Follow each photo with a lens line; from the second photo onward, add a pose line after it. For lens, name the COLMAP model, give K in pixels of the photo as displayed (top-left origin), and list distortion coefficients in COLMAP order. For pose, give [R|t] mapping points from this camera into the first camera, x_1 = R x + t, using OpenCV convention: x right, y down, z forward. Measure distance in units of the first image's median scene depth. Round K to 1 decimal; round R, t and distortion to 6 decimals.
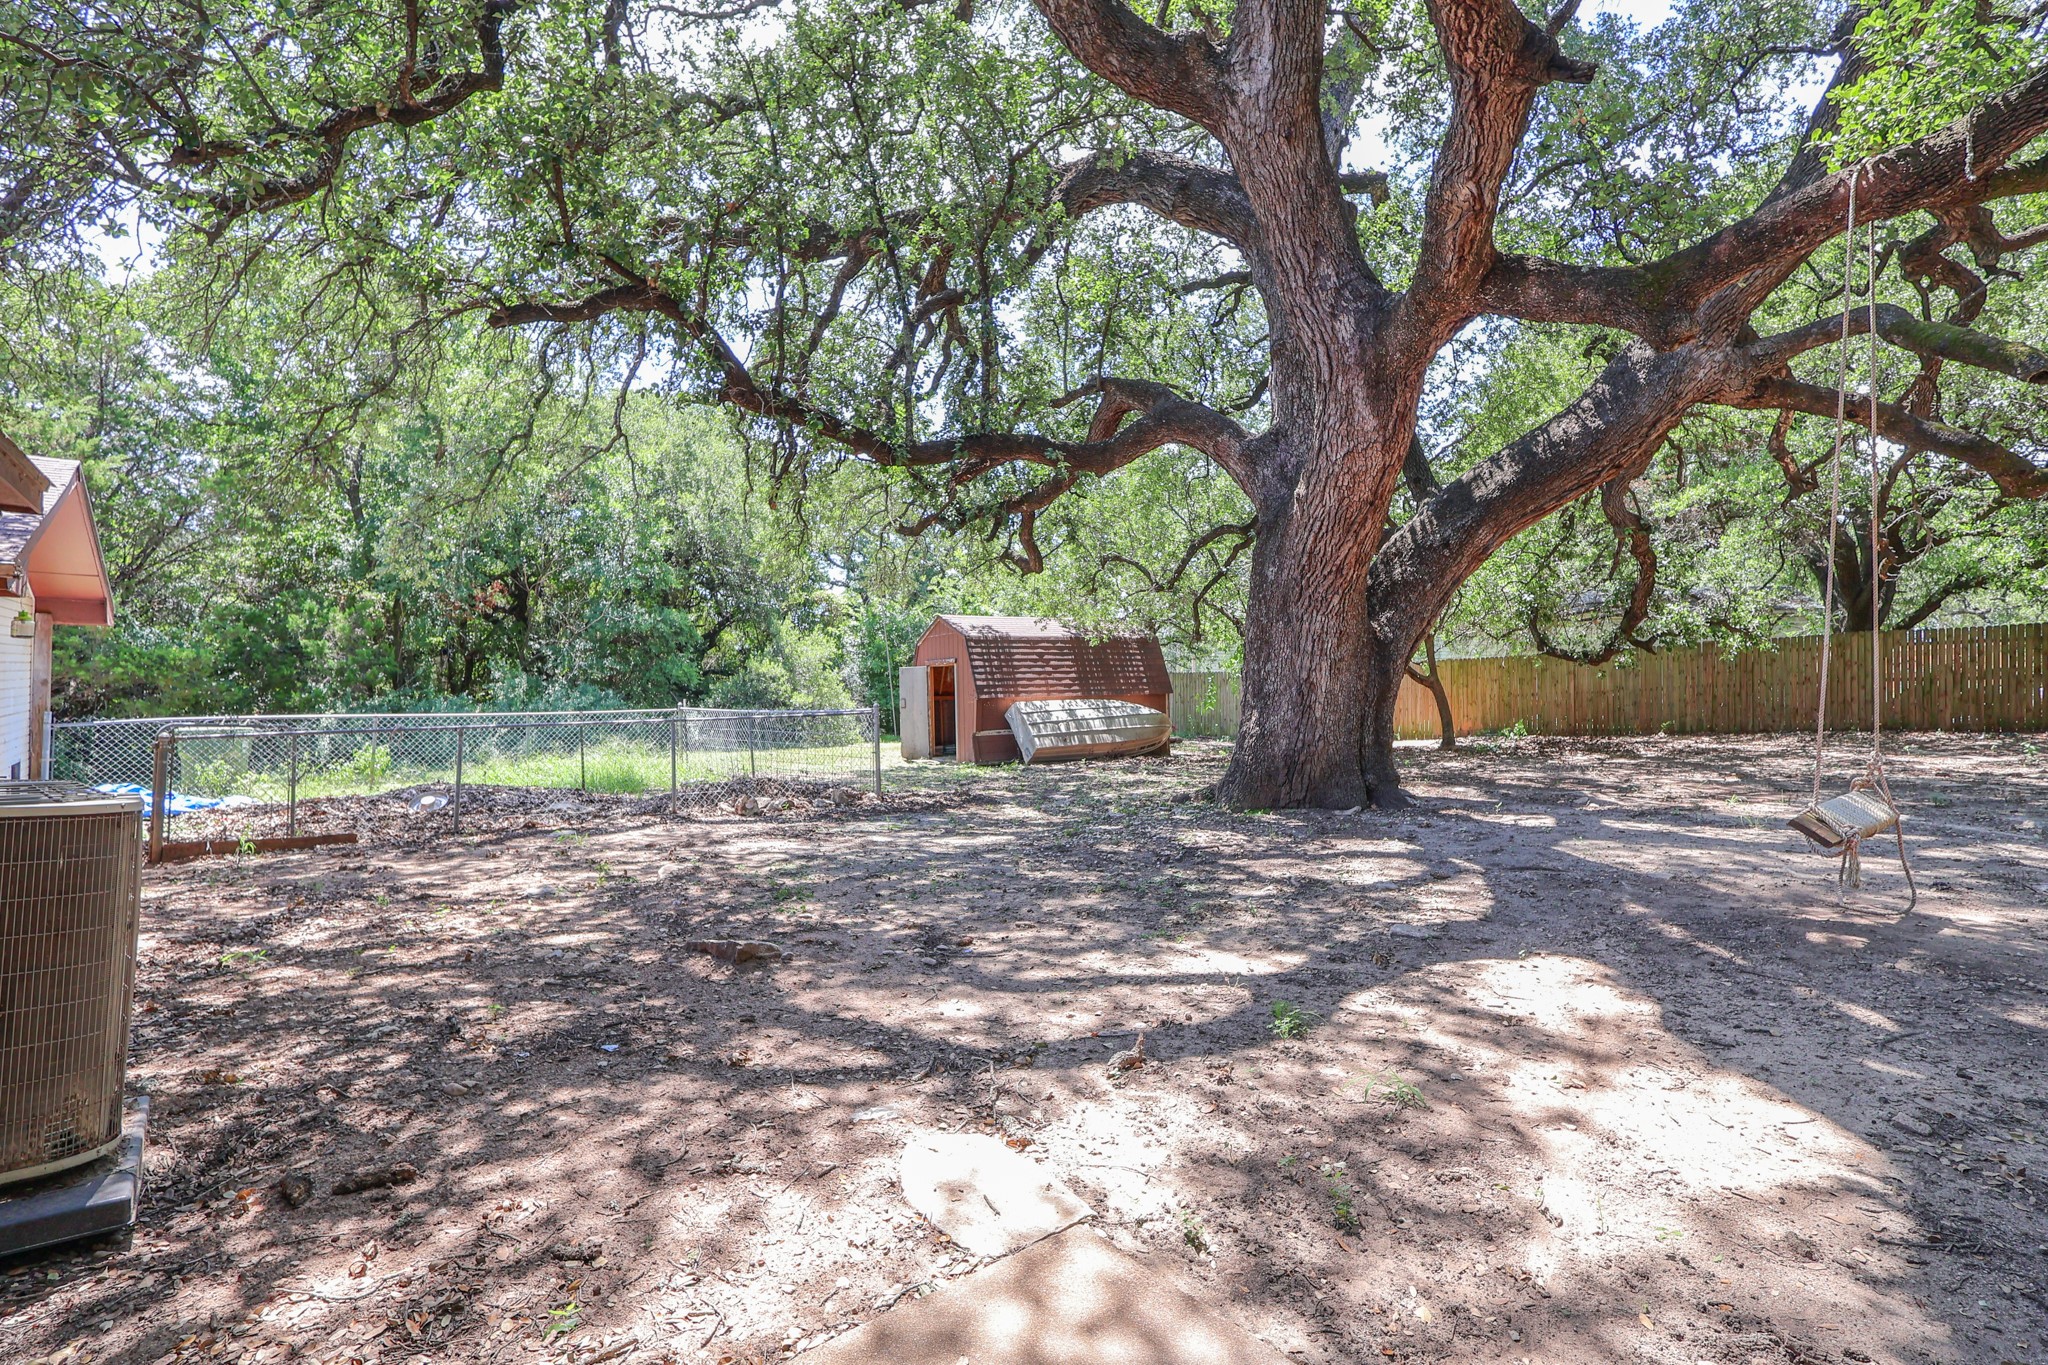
lens RADIAL K [[941.2, 0, 1041.0], [0, 941.2, 682.3], [0, 0, 1]] dist [-0.003102, 0.000610]
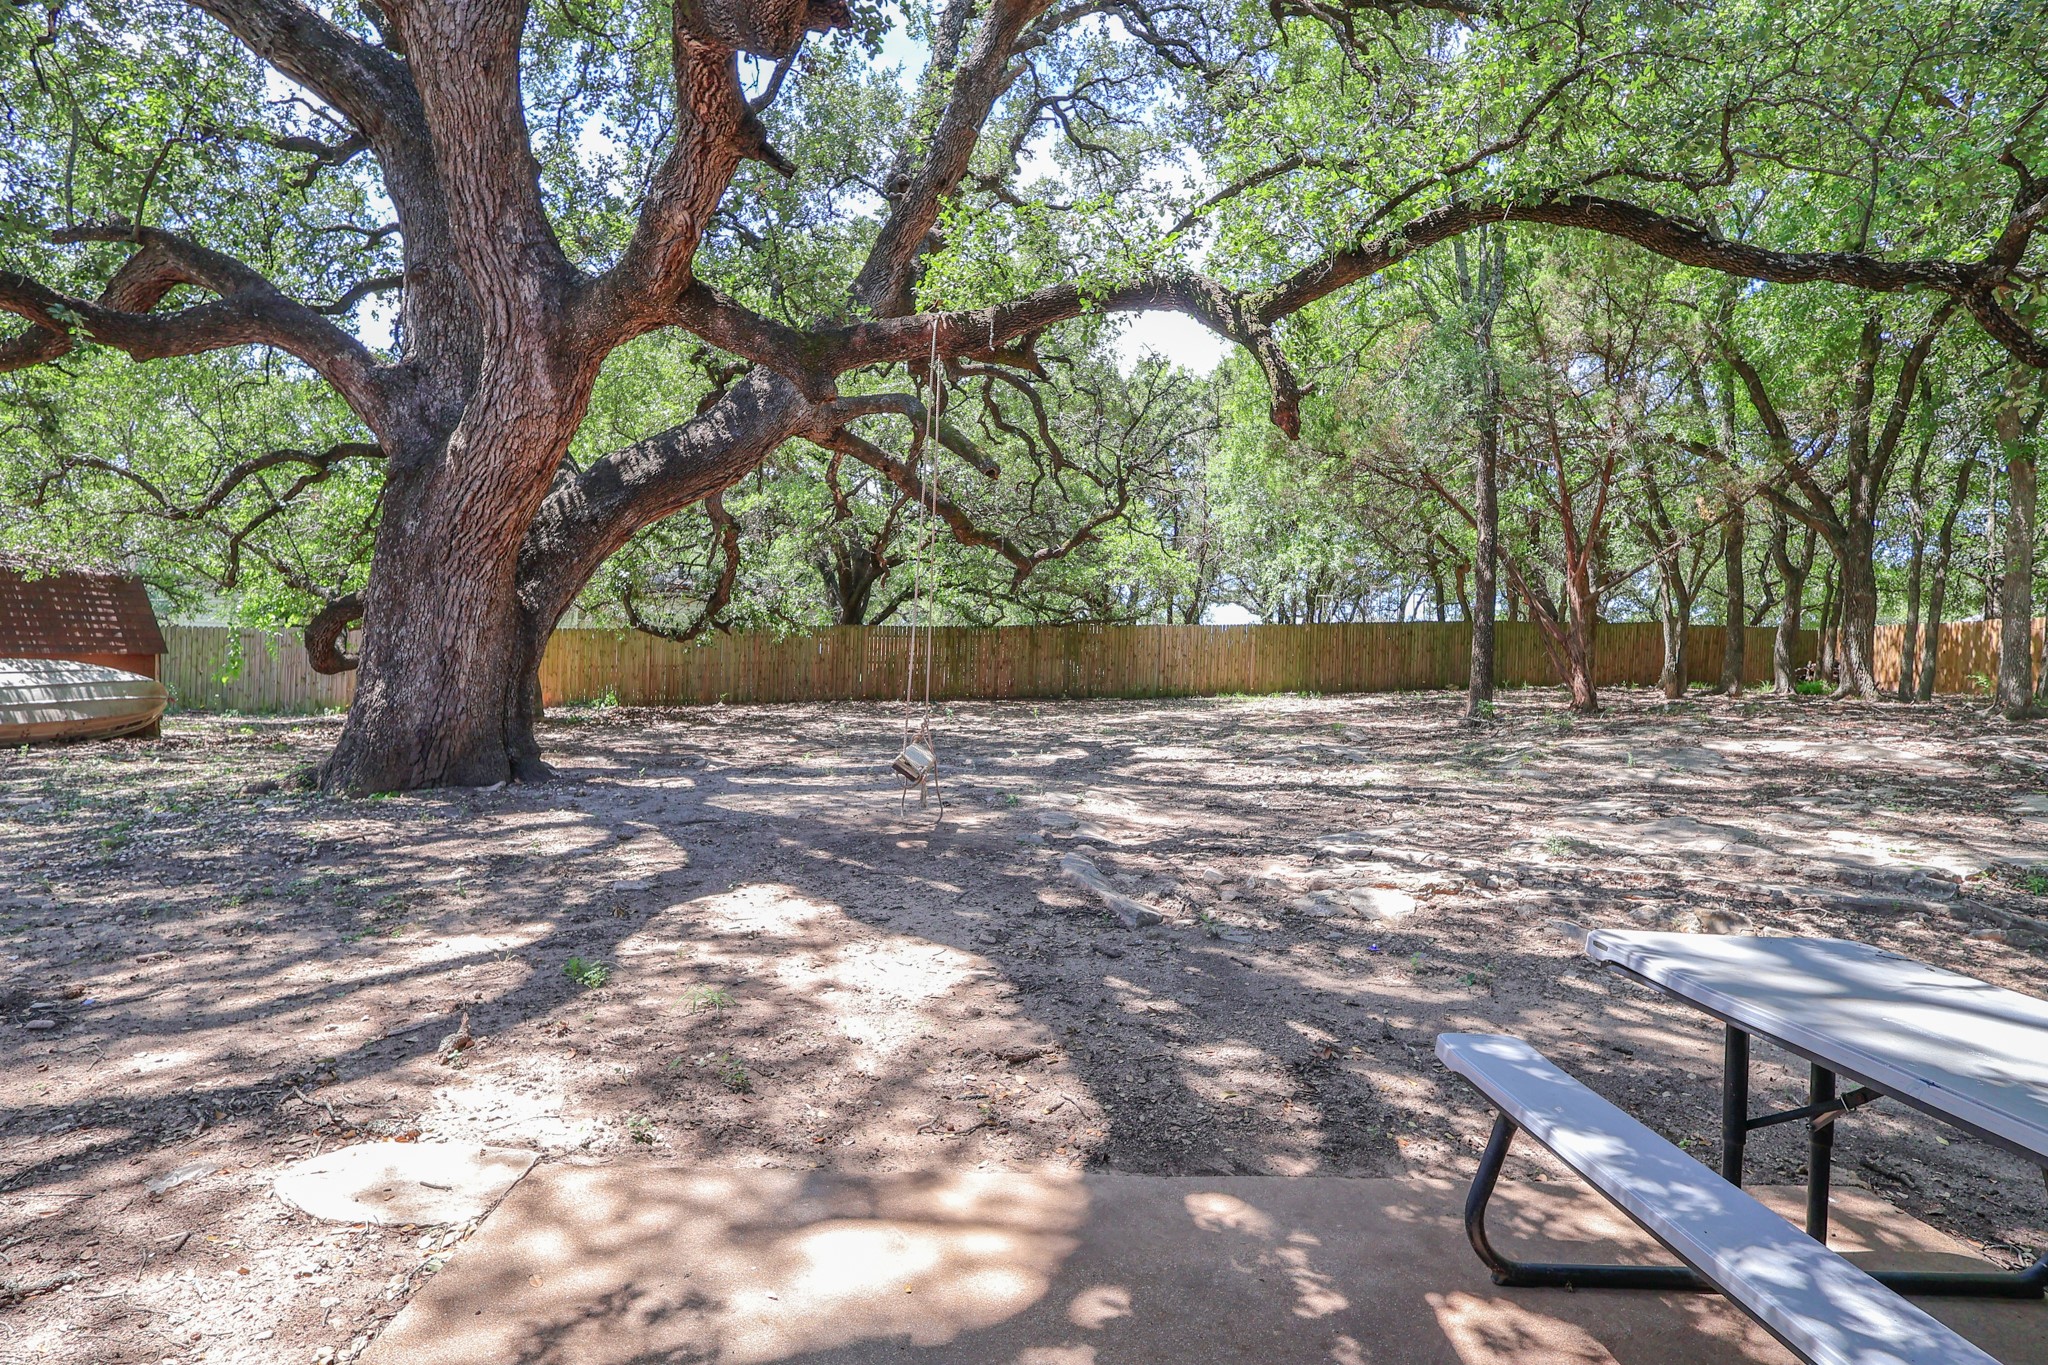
lens RADIAL K [[941.2, 0, 1041.0], [0, 941.2, 682.3], [0, 0, 1]] dist [-0.003102, 0.000610]
pose [[0.606094, 0.011663, 0.795308, -0.142212], [-0.036364, 0.999253, 0.013059, -0.003207], [-0.794562, -0.036835, 0.606065, -0.026648]]
